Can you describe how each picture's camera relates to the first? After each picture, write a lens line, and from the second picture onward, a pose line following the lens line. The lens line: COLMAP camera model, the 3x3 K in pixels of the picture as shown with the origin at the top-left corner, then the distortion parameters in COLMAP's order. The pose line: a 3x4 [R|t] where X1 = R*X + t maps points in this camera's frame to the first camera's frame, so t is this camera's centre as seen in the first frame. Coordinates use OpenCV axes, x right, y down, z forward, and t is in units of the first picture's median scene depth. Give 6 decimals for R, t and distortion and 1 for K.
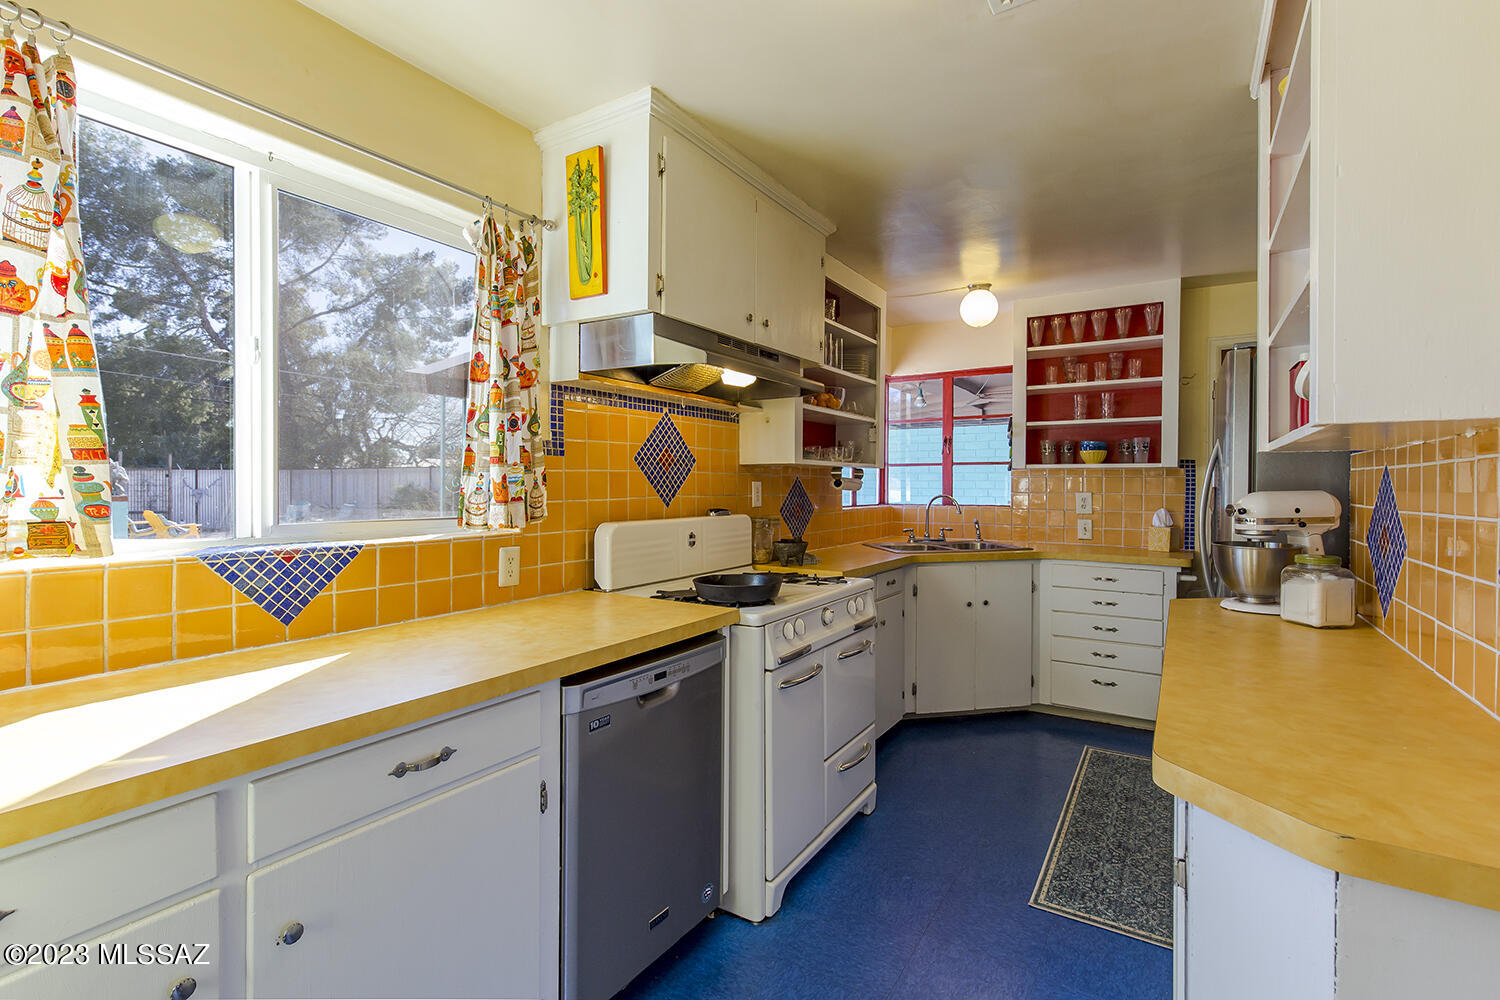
lens RADIAL K [[682.2, 0, 761.2], [0, 682.2, 489.0], [0, 0, 1]] dist [0.007895, -0.001378]
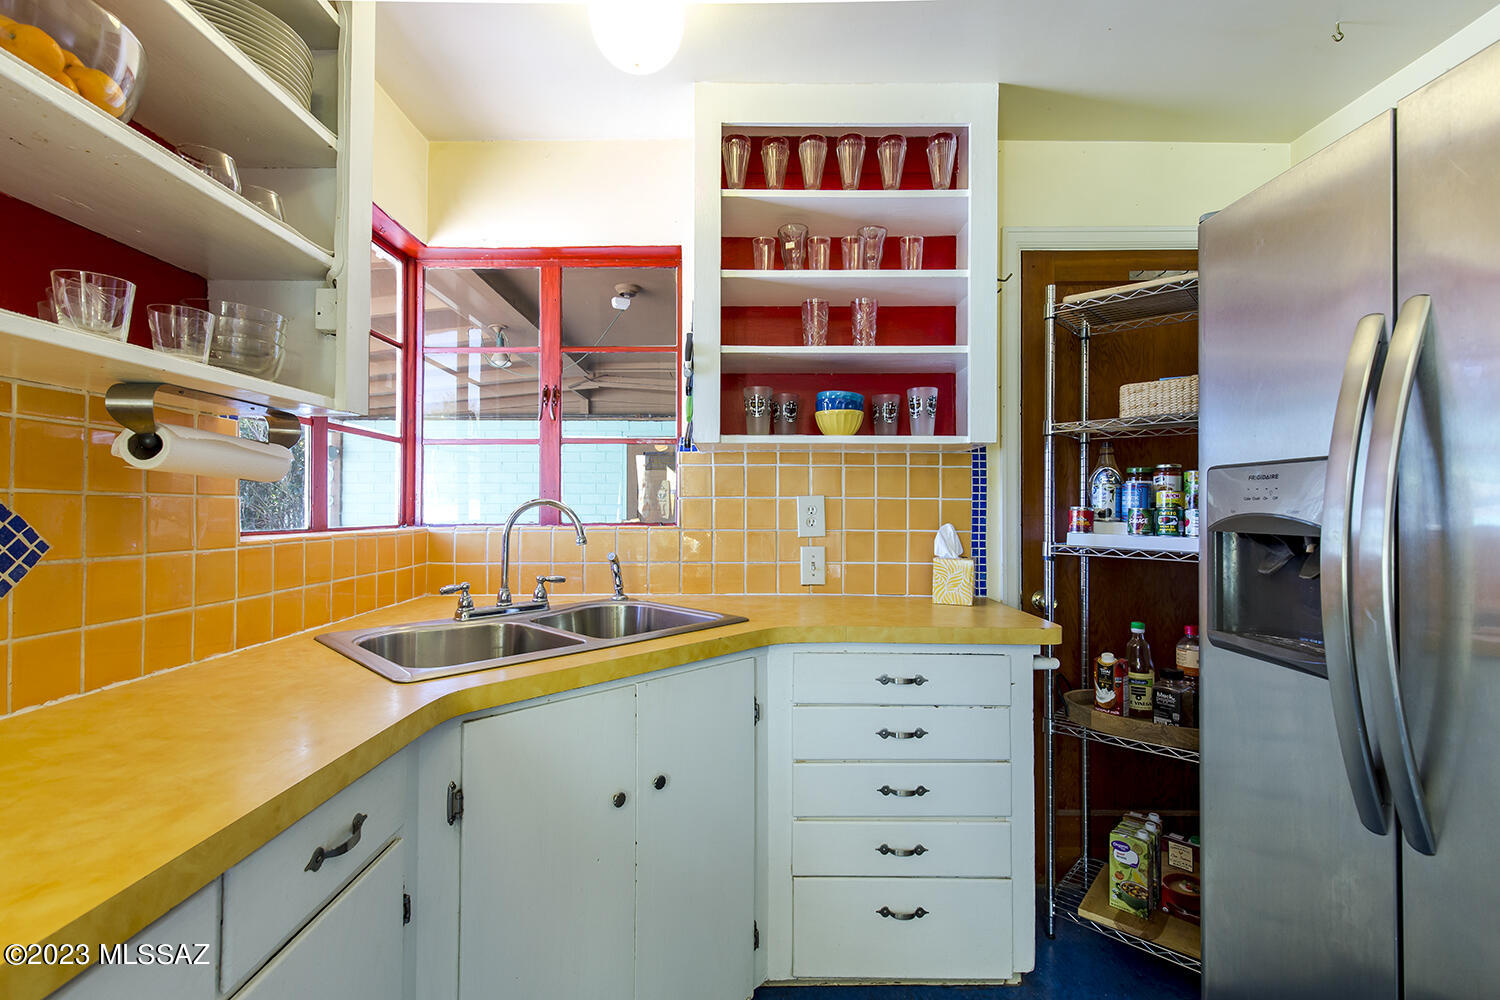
lens RADIAL K [[682.2, 0, 740.5], [0, 682.2, 495.5], [0, 0, 1]] dist [0.007895, -0.001378]
pose [[0.850548, 0.007147, 0.525849, 0.195538], [0.005128, 0.999747, -0.021883, 0.021020], [-0.525872, 0.021309, 0.850297, 0.759635]]
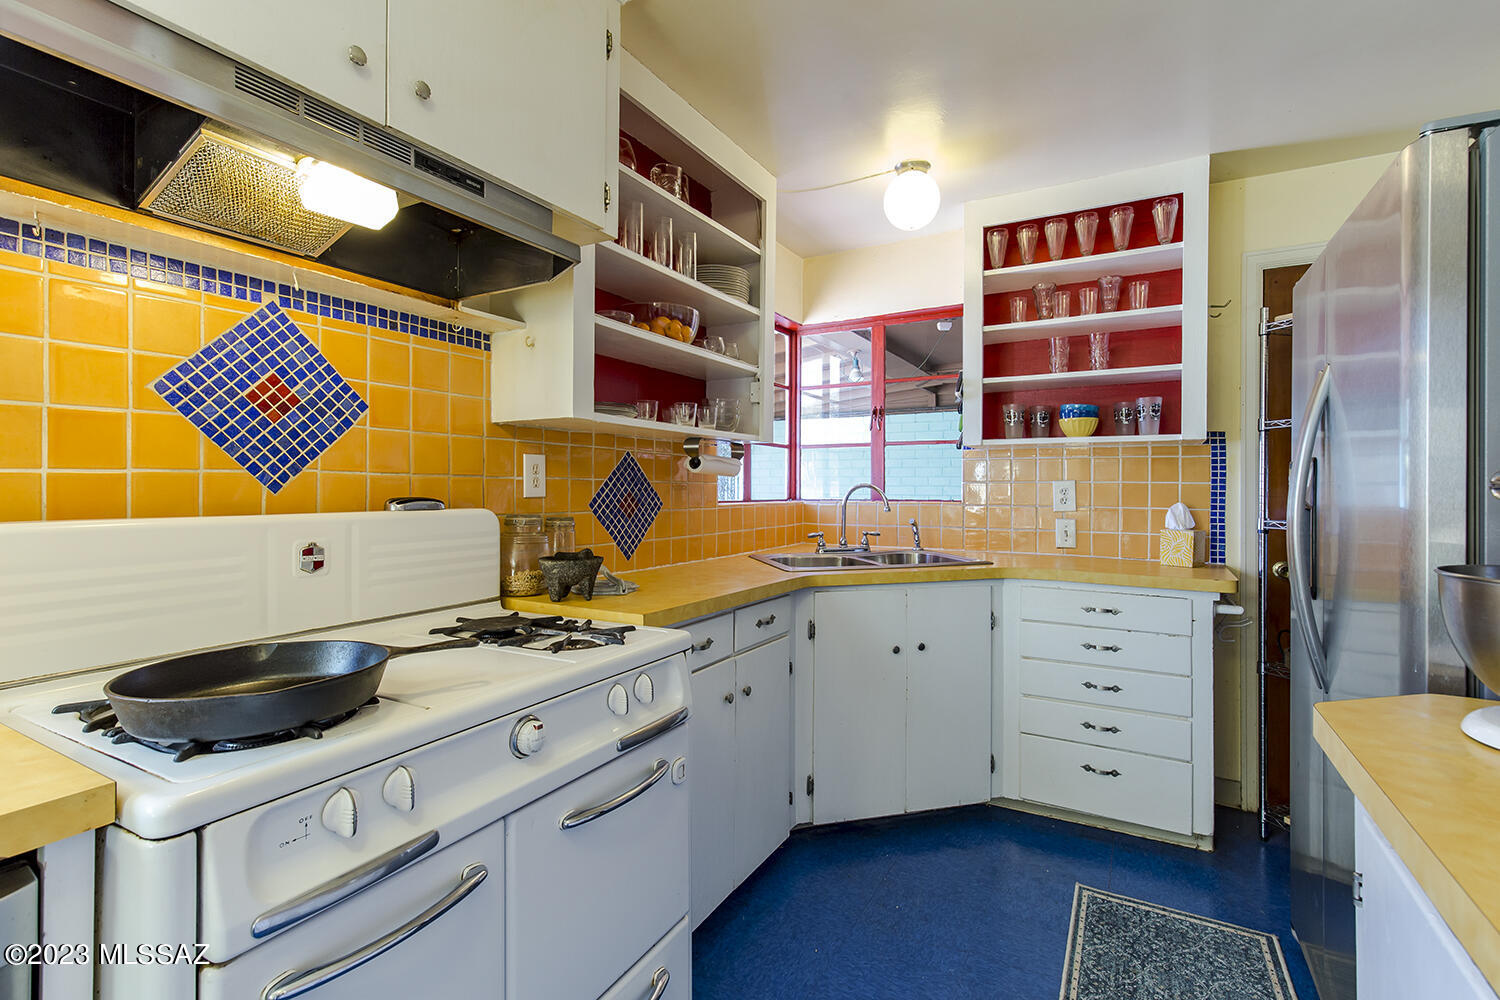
lens RADIAL K [[682.2, 0, 758.5], [0, 682.2, 484.0], [0, 0, 1]] dist [0.007895, -0.001378]
pose [[0.998928, 0.001241, 0.046283, 0.166166], [-0.000678, 0.999926, -0.012172, 0.022523], [-0.046295, 0.012127, 0.998854, 0.412273]]
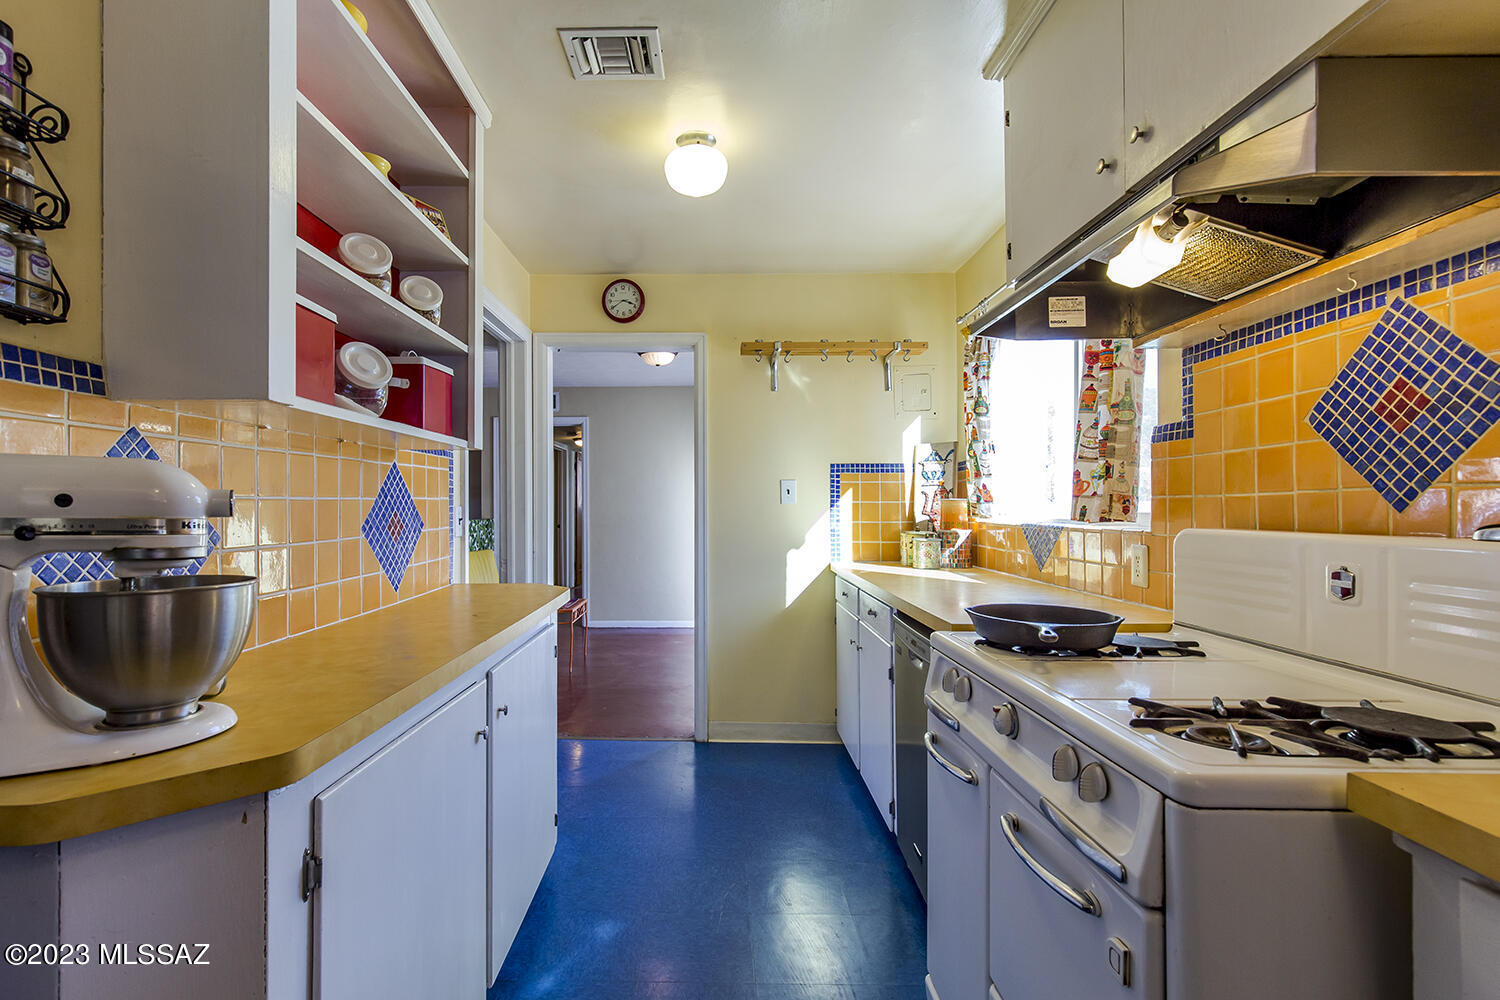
lens RADIAL K [[682.2, 0, 745.8], [0, 682.2, 500.1], [0, 0, 1]] dist [0.007895, -0.001378]
pose [[-0.824596, -0.003333, -0.565712, 0.399124], [-0.001090, 0.999990, -0.004303, 0.018628], [0.565721, -0.002931, -0.824592, 0.964944]]
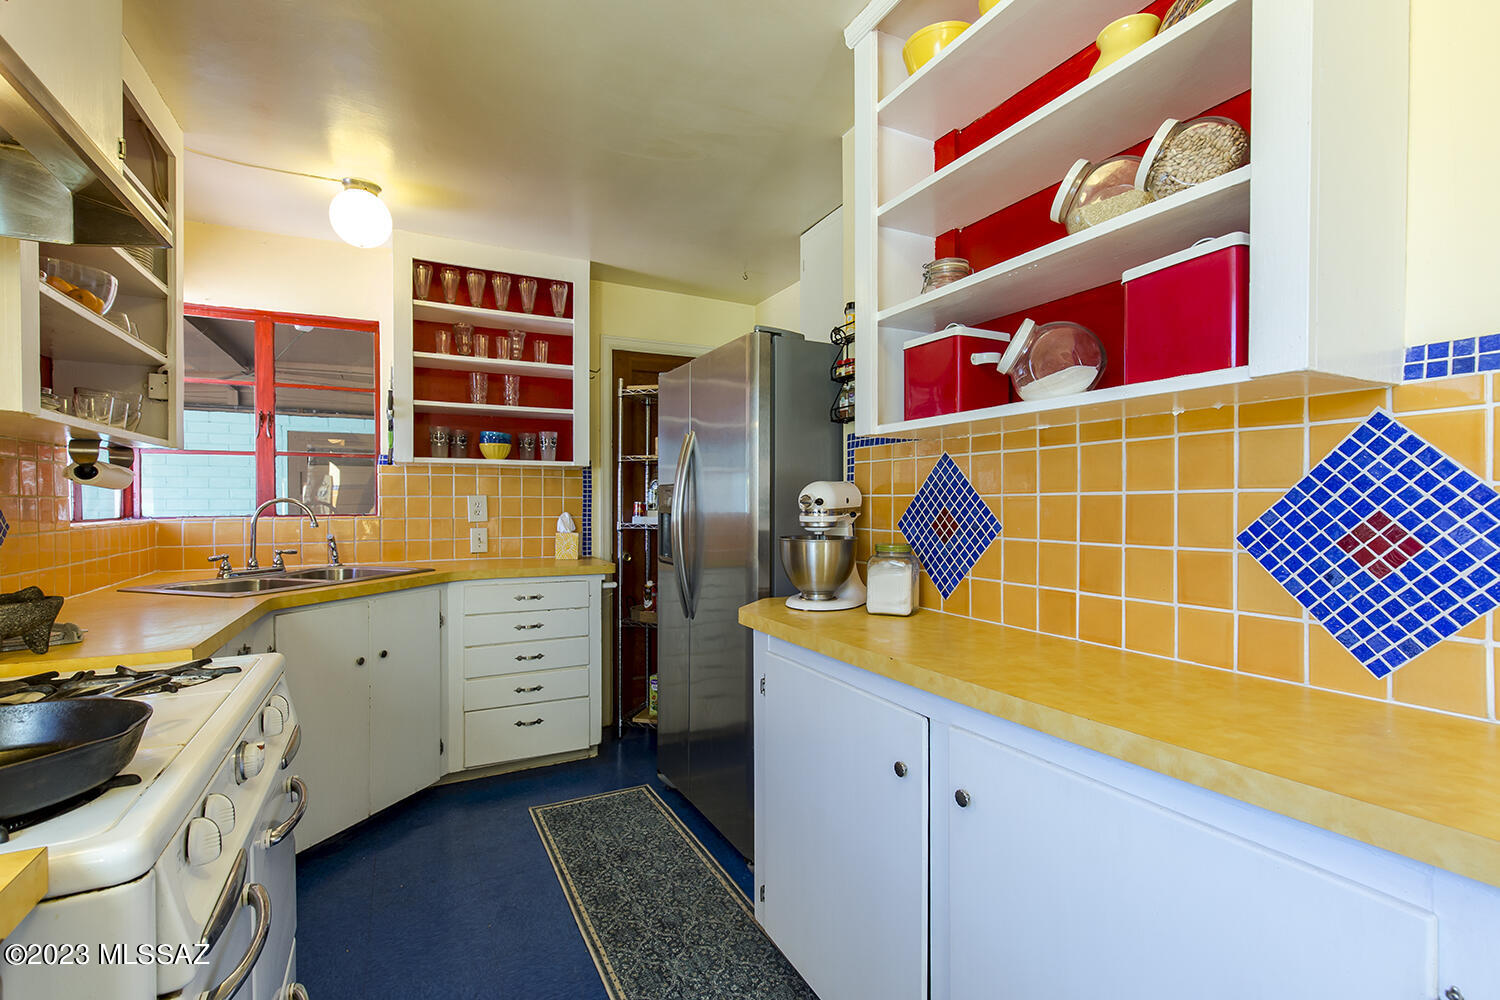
lens RADIAL K [[682.2, 0, 768.0], [0, 682.2, 508.5], [0, 0, 1]] dist [0.007895, -0.001378]
pose [[0.505860, -0.012306, 0.862528, -0.074728], [0.008315, 0.999921, 0.009390, 0.020958], [-0.862576, 0.002421, 0.505922, 0.374042]]
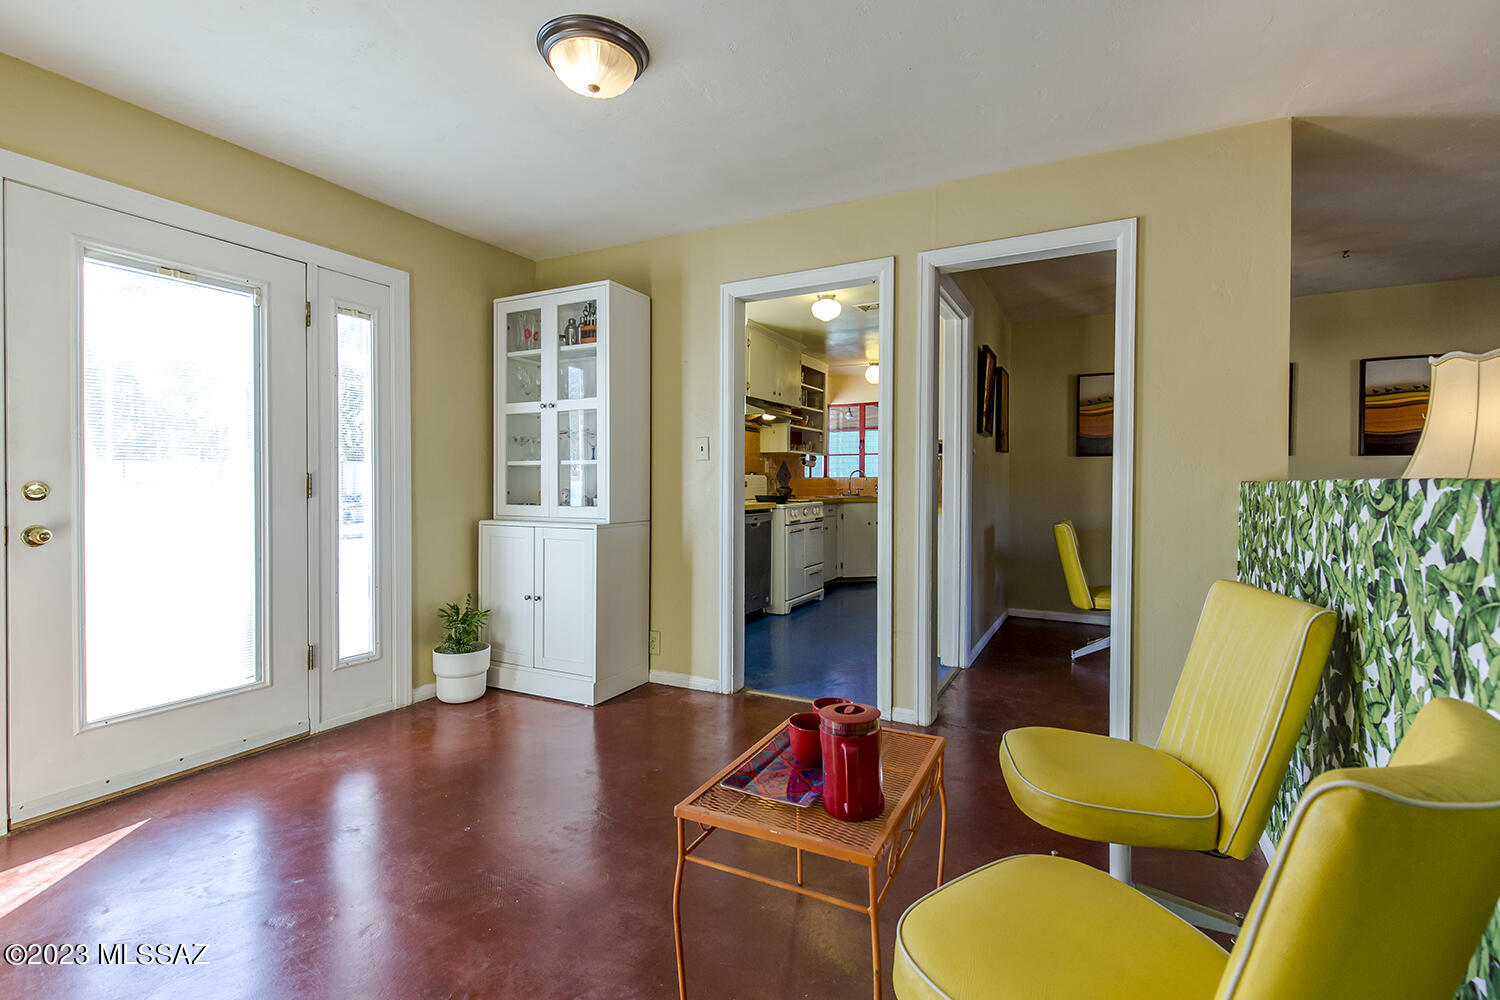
lens RADIAL K [[682.2, 0, 745.5], [0, 682.2, 489.9], [0, 0, 1]] dist [0.007895, -0.001378]
pose [[0.998006, 0.000654, 0.063120, -0.210594], [-0.001205, 0.999961, 0.008696, 0.062355], [-0.063112, -0.008754, 0.997968, -1.119222]]
